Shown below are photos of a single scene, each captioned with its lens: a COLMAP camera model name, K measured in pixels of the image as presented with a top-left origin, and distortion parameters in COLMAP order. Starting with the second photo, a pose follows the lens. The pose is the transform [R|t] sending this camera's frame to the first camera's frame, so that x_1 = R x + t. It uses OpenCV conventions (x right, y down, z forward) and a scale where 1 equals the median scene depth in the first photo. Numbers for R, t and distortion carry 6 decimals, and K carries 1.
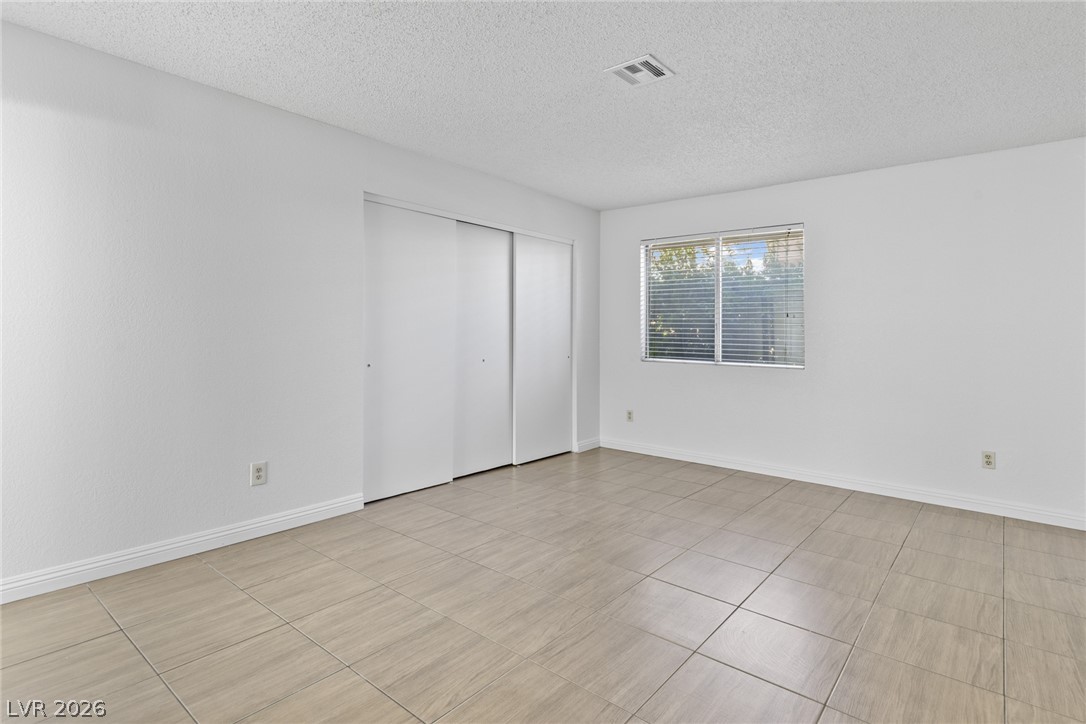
lens RADIAL K [[543.4, 0, 546.7], [0, 543.4, 327.1], [0, 0, 1]] dist [-0.003638, 0.000992]
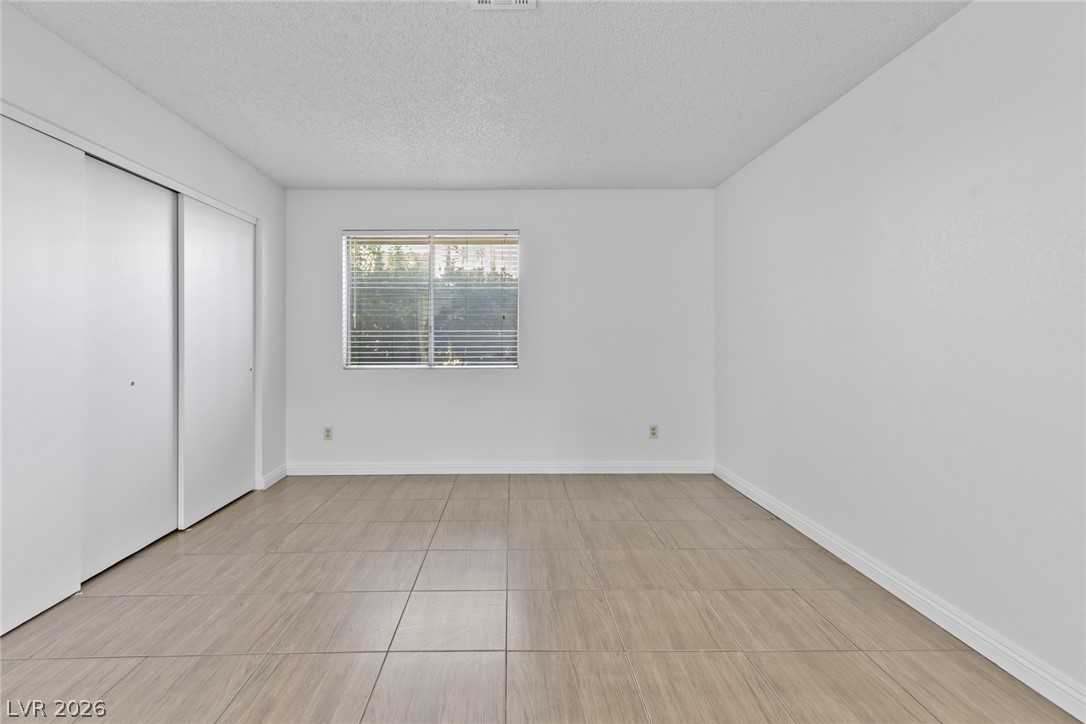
lens RADIAL K [[488.1, 0, 508.1], [0, 488.1, 334.9], [0, 0, 1]] dist [0.004733, -0.000678]
pose [[0.769081, -0.013542, 0.639008, -0.178702], [0.008836, 0.999905, 0.010555, 0.002515], [-0.639090, -0.002471, 0.769128, 0.335859]]
